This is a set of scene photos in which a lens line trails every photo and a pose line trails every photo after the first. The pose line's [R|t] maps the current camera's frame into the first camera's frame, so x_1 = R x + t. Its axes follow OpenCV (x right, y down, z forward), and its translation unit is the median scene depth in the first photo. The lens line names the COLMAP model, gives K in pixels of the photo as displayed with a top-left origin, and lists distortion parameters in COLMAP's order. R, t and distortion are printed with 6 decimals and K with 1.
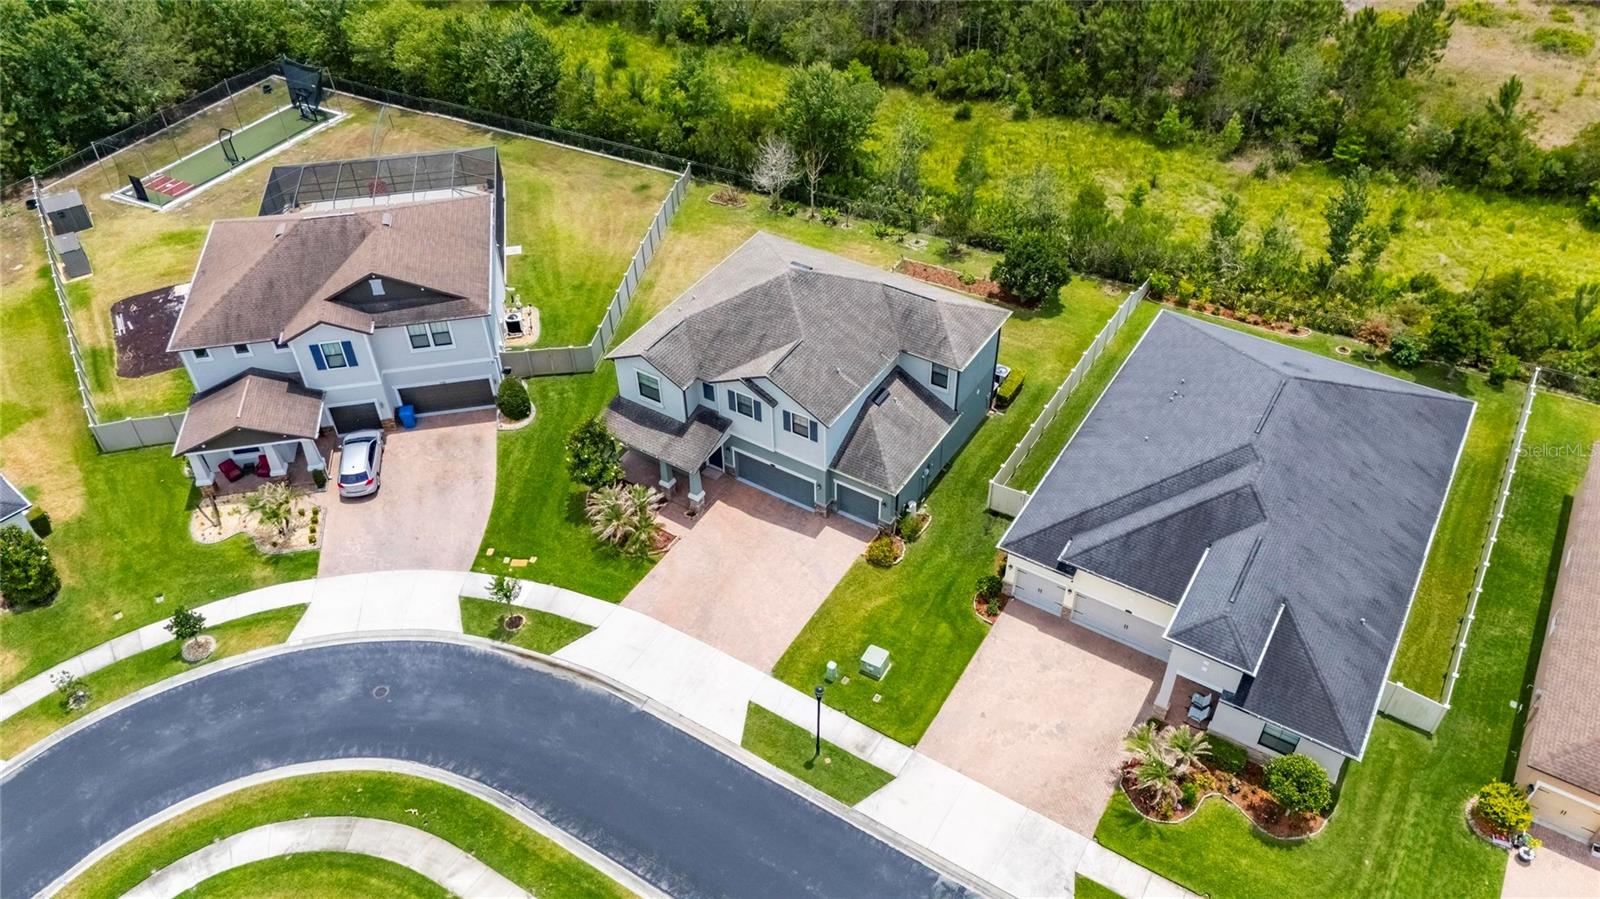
lens RADIAL K [[1178.4, 0, 800.0], [0, 1178.4, 449.5], [0, 0, 1]] dist [0.066242, -0.060736]
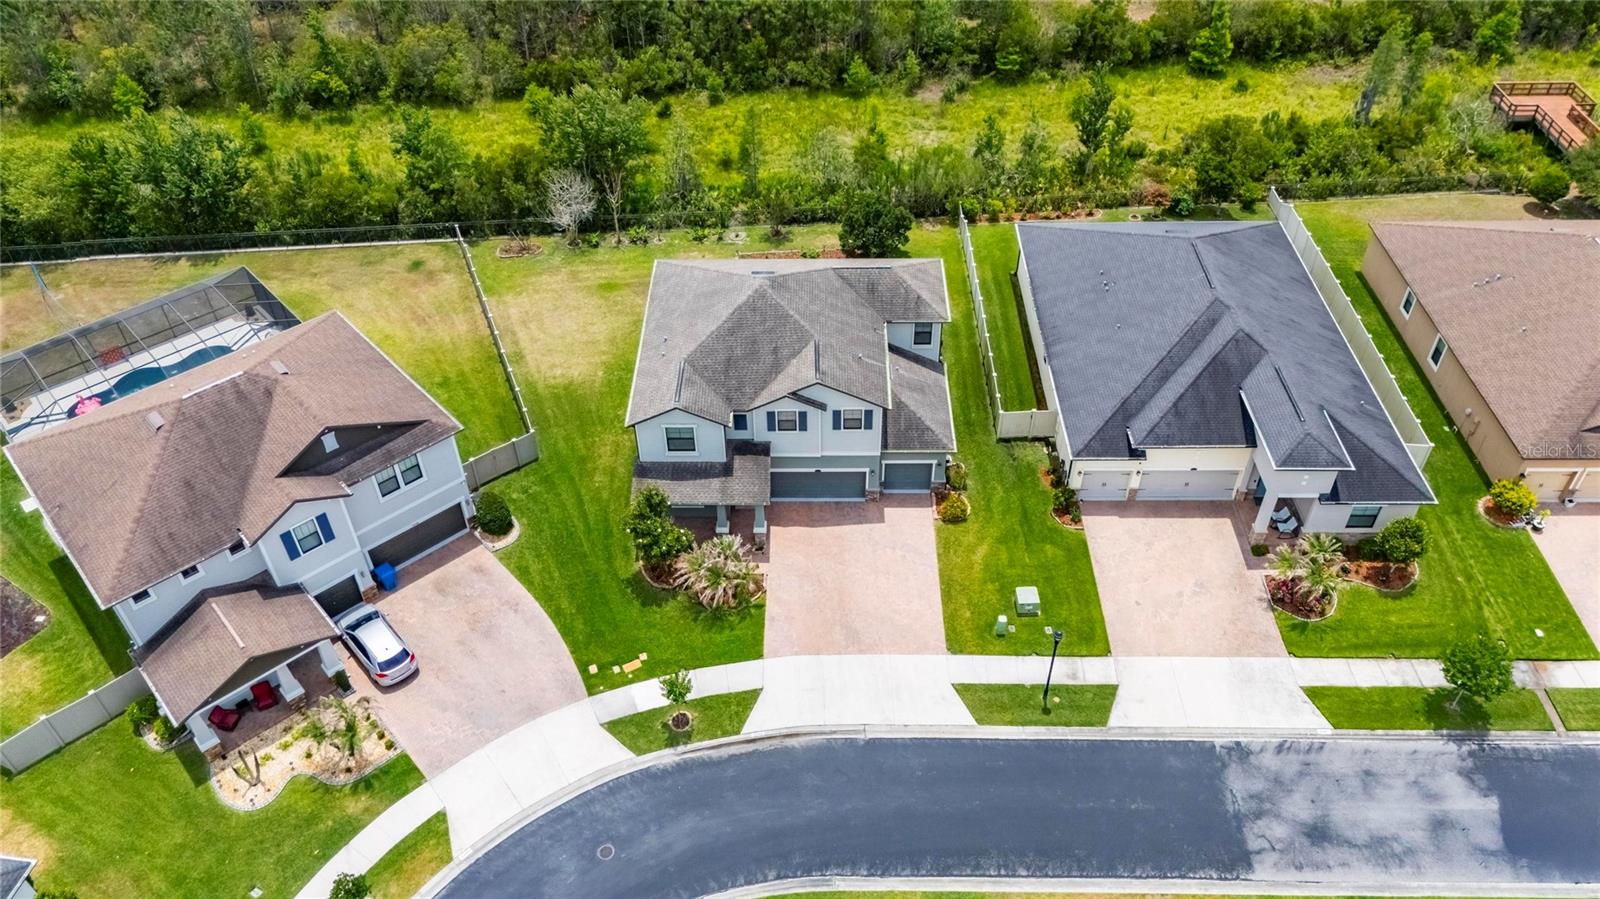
lens RADIAL K [[1178.4, 0, 800.0], [0, 1178.4, 449.5], [0, 0, 1]] dist [0.066242, -0.060736]
pose [[0.851733, -0.344834, 0.394512, -0.427491], [0.344913, 0.935769, 0.073283, -0.082396], [-0.394443, 0.073655, 0.915964, 0.099736]]
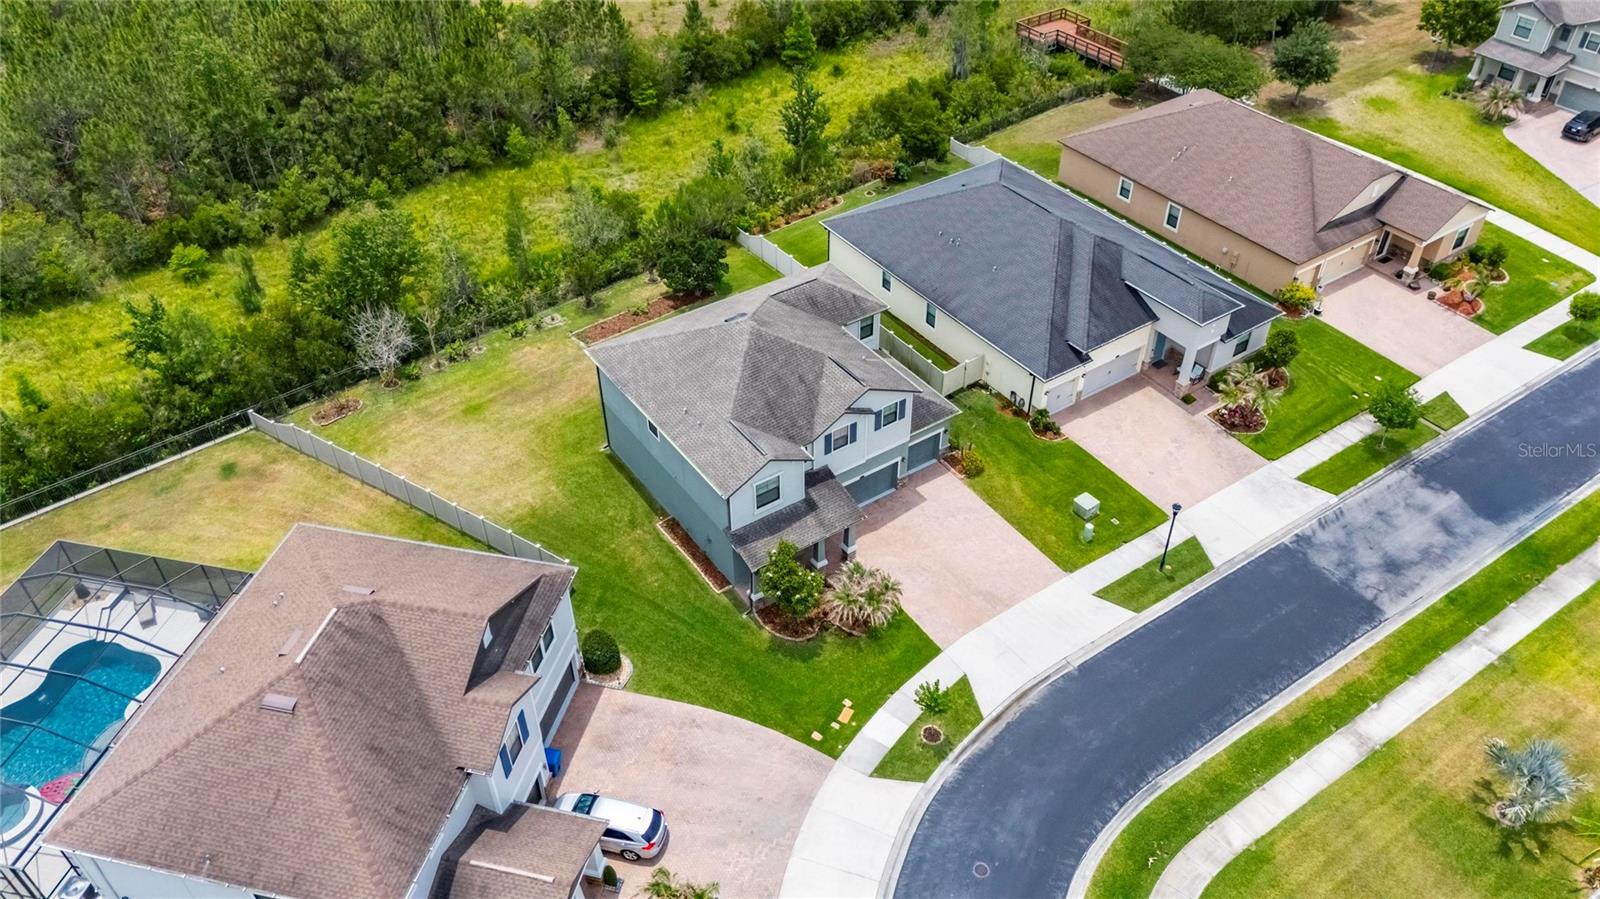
lens RADIAL K [[1178.4, 0, 800.0], [0, 1178.4, 449.5], [0, 0, 1]] dist [0.066242, -0.060736]
pose [[0.397082, -0.578300, 0.712667, -0.772113], [0.606026, 0.748363, 0.269602, -0.318103], [-0.689245, 0.324841, 0.647627, 0.373672]]
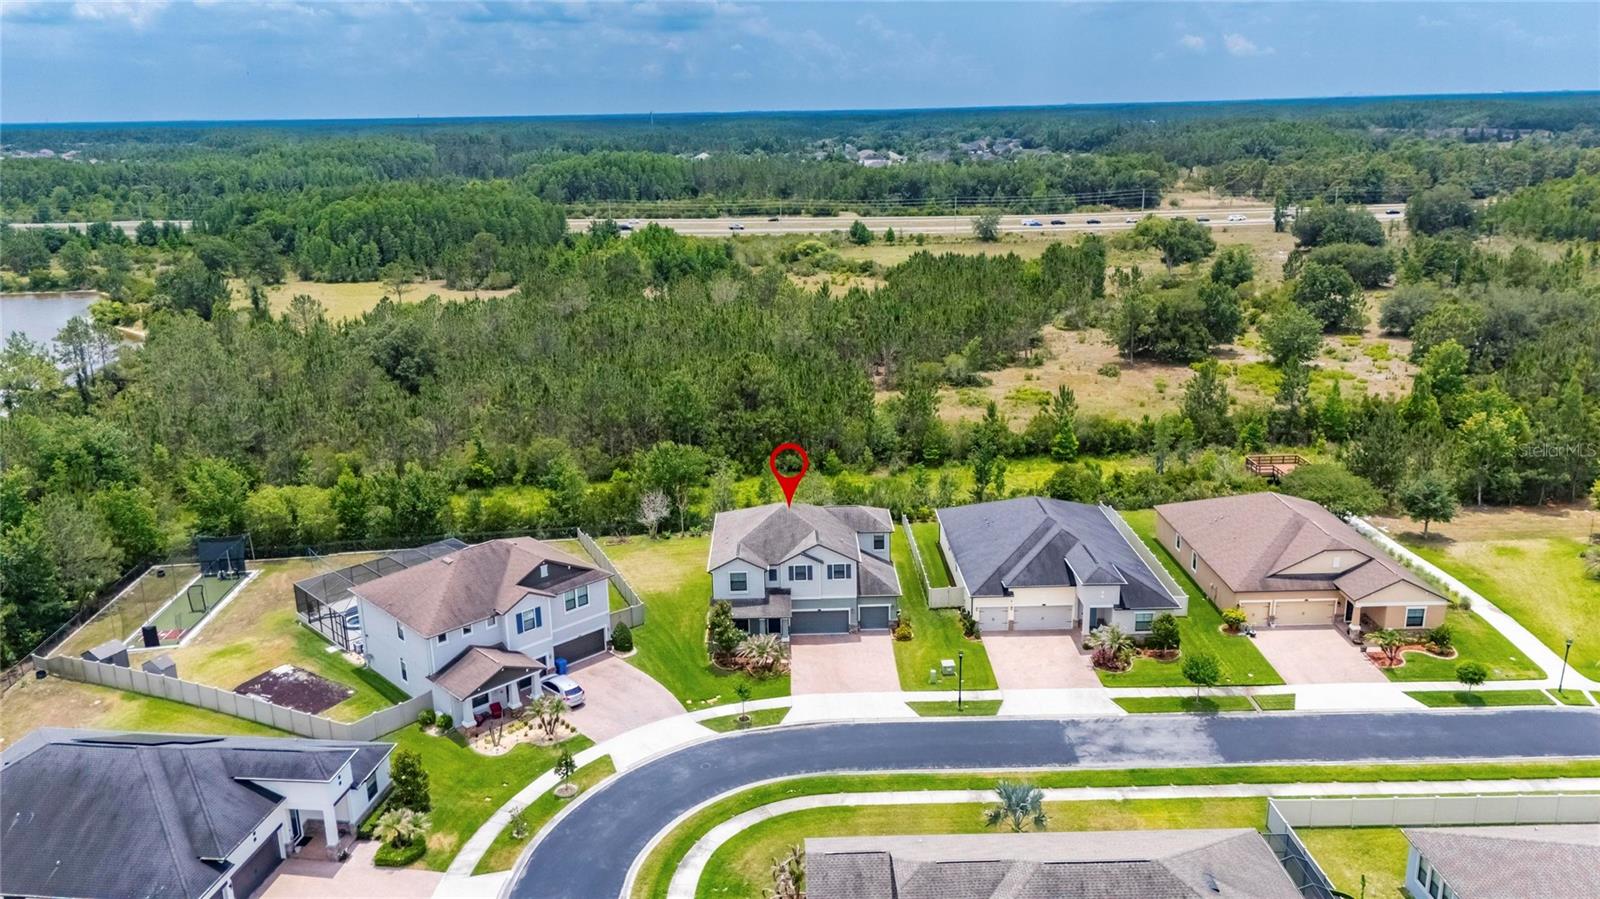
lens RADIAL K [[1178.4, 0, 800.0], [0, 1178.4, 449.5], [0, 0, 1]] dist [0.066242, -0.060736]
pose [[0.836691, -0.152340, 0.526062, -0.887830], [0.367665, 0.868157, -0.333357, 0.361337], [-0.405921, 0.472331, 0.782388, -0.382186]]
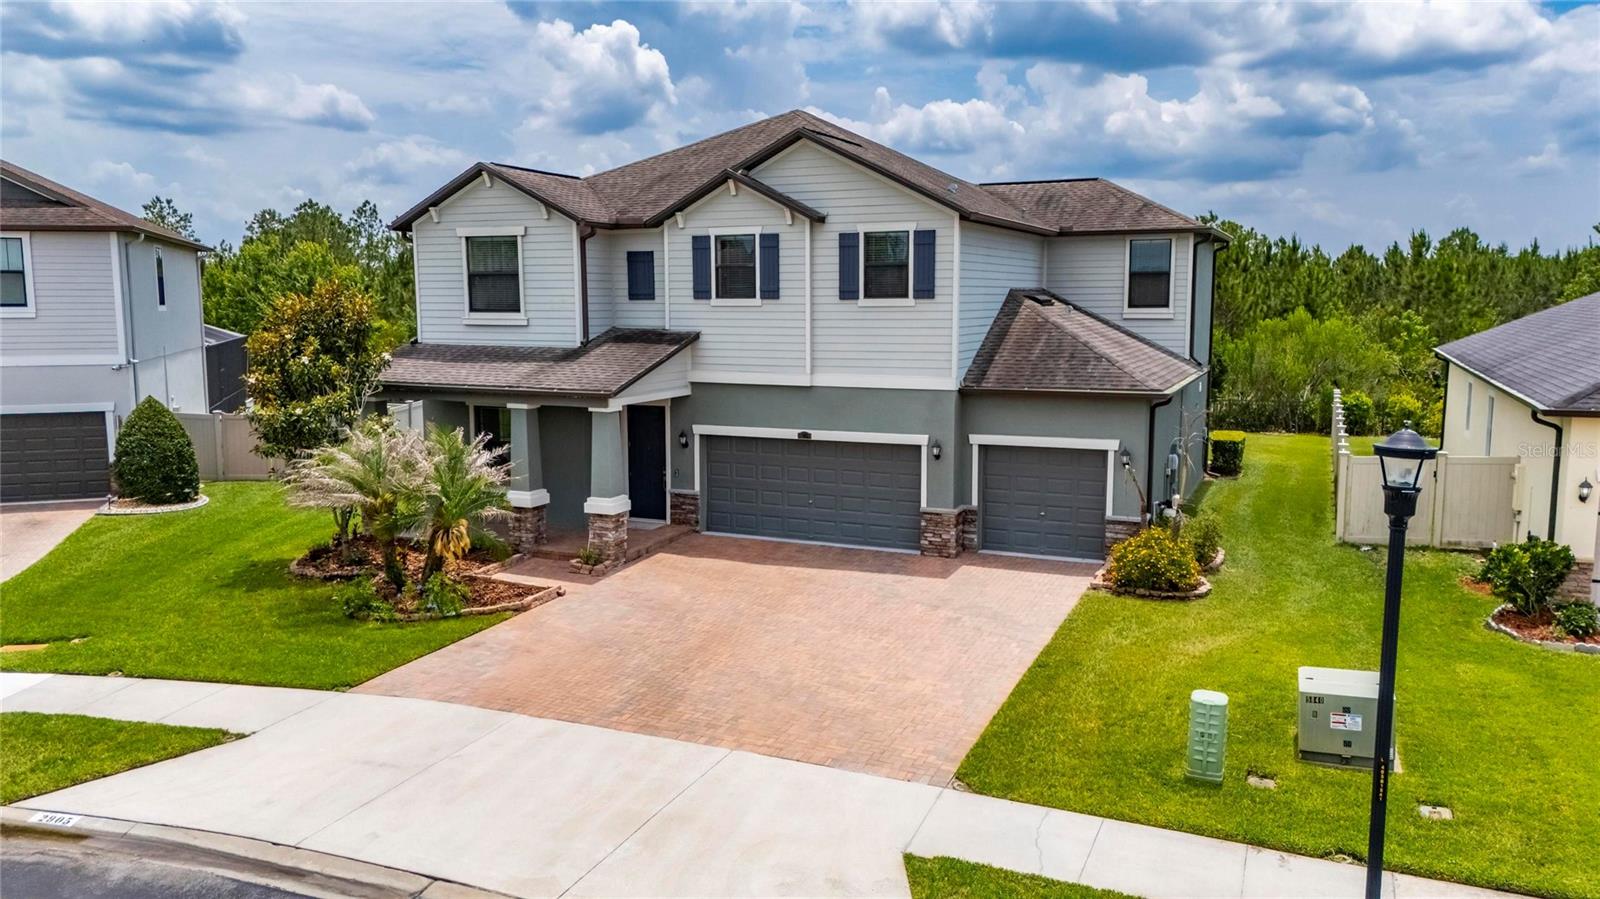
lens RADIAL K [[1178.4, 0, 800.0], [0, 1178.4, 449.5], [0, 0, 1]] dist [0.066242, -0.060736]
pose [[0.989438, -0.003403, 0.144916, -0.083468], [0.084423, 0.826201, -0.557014, 0.241439], [-0.117834, 0.563365, 0.817762, 0.690640]]
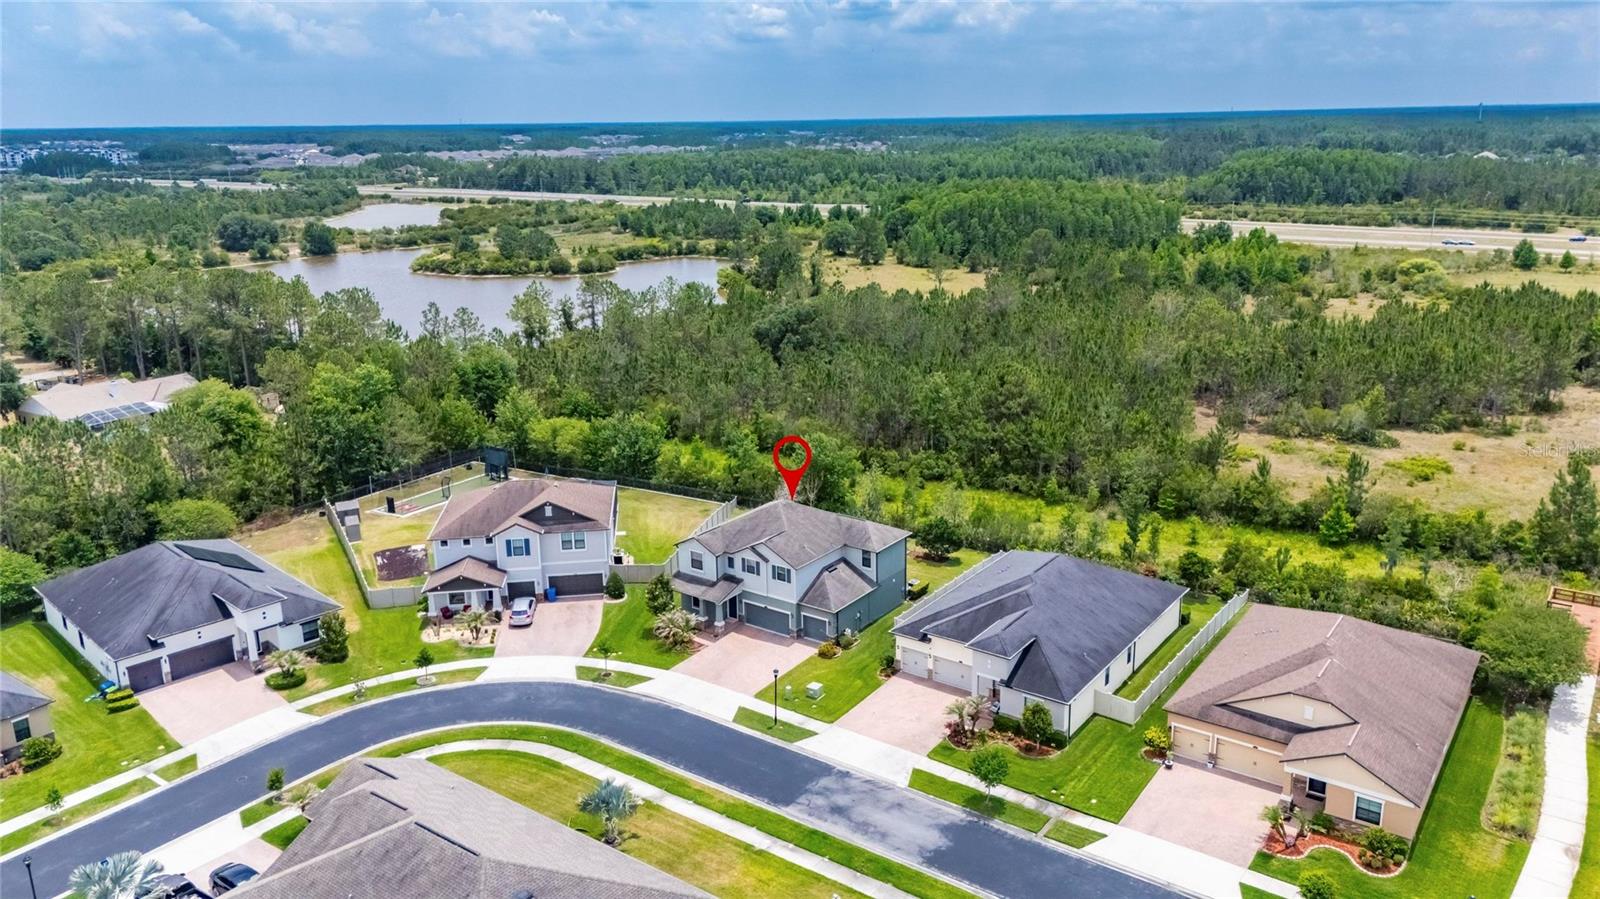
lens RADIAL K [[1175.7, 0, 800.0], [0, 1175.7, 449.5], [0, 0, 1]] dist [0.096645, -0.119471]
pose [[0.997824, 0.018477, -0.063290, 0.129966], [-0.044140, 0.900277, -0.433073, 0.546643], [0.048976, 0.434924, 0.899134, -0.619807]]
